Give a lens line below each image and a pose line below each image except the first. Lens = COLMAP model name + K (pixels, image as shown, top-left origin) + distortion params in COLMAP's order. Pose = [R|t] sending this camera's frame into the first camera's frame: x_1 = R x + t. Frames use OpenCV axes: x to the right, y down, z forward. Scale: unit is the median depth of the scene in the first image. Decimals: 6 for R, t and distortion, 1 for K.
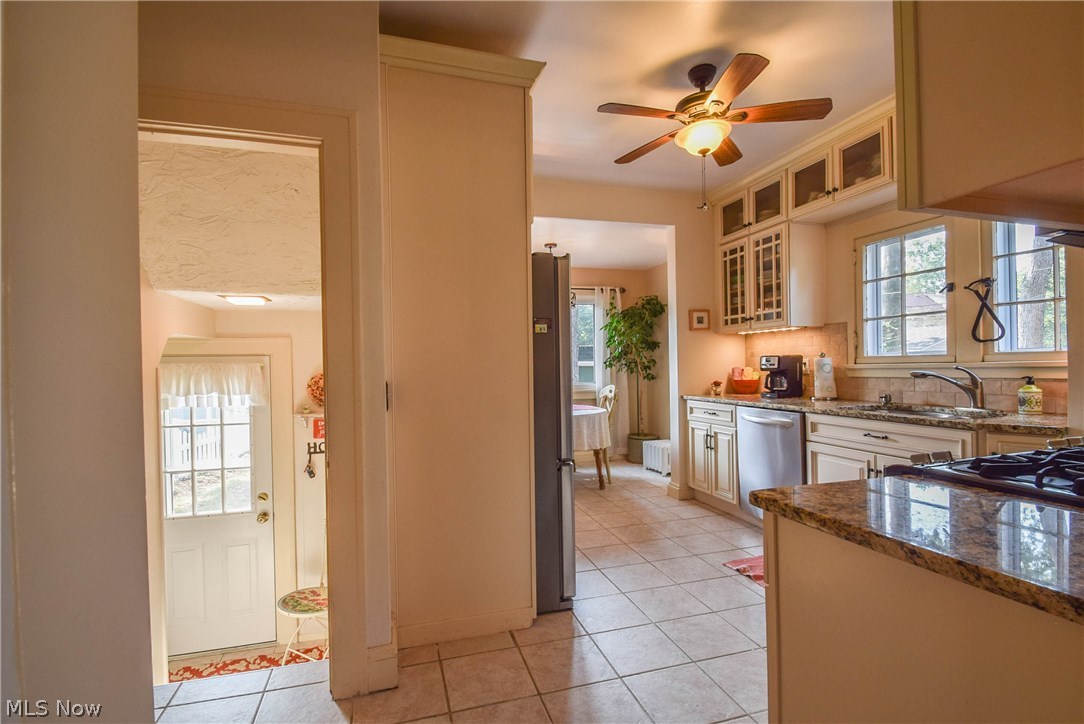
lens RADIAL K [[473.1, 0, 492.9], [0, 473.1, 368.7], [0, 0, 1]] dist [0.001603, 0.000212]
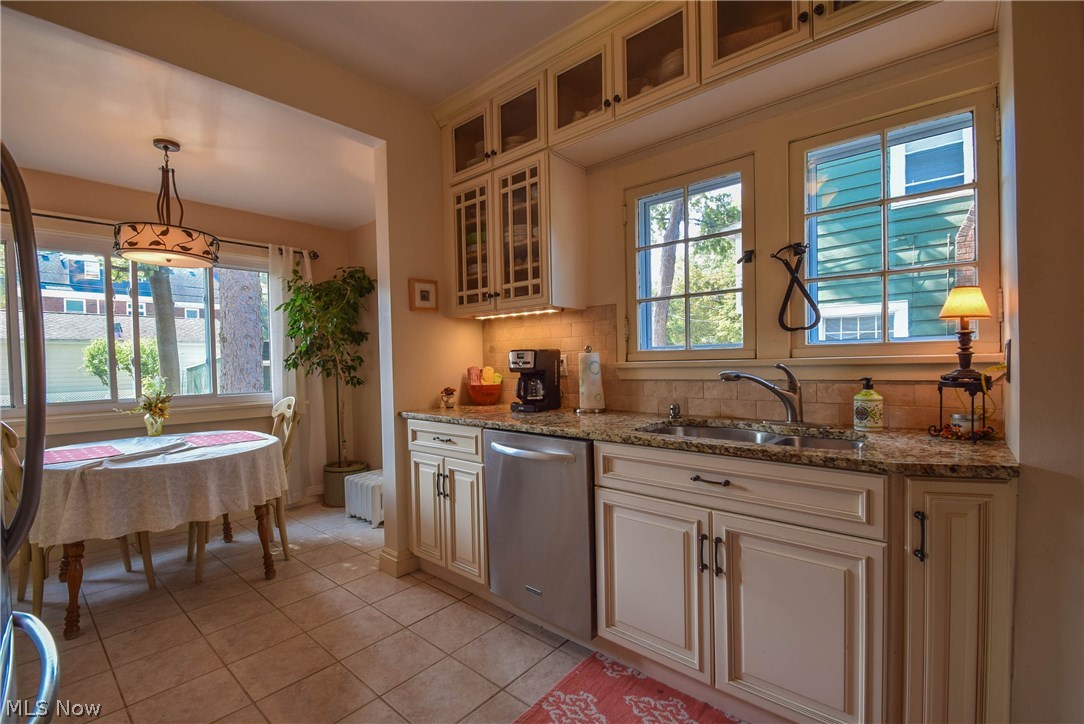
lens RADIAL K [[482.5, 0, 511.9], [0, 482.5, 374.8], [0, 0, 1]] dist [0.003190, 0.000177]
pose [[0.816218, -0.013902, 0.577577, 0.163246], [0.007044, 0.999876, 0.014113, -0.001284], [-0.577702, -0.007451, 0.816214, 0.421414]]
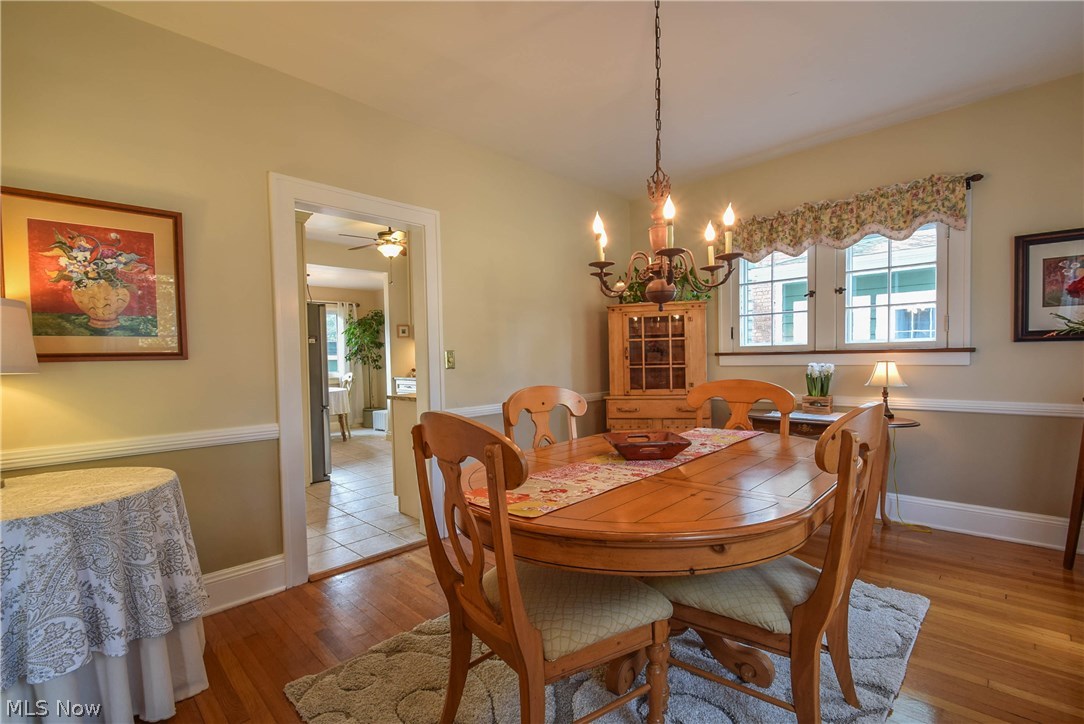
lens RADIAL K [[473.1, 0, 492.9], [0, 473.1, 368.7], [0, 0, 1]] dist [0.001603, 0.000212]
pose [[0.862310, -0.017229, 0.506088, -0.144130], [0.010286, 0.999811, 0.016512, 0.003323], [-0.506277, -0.009033, 0.862324, -0.641303]]
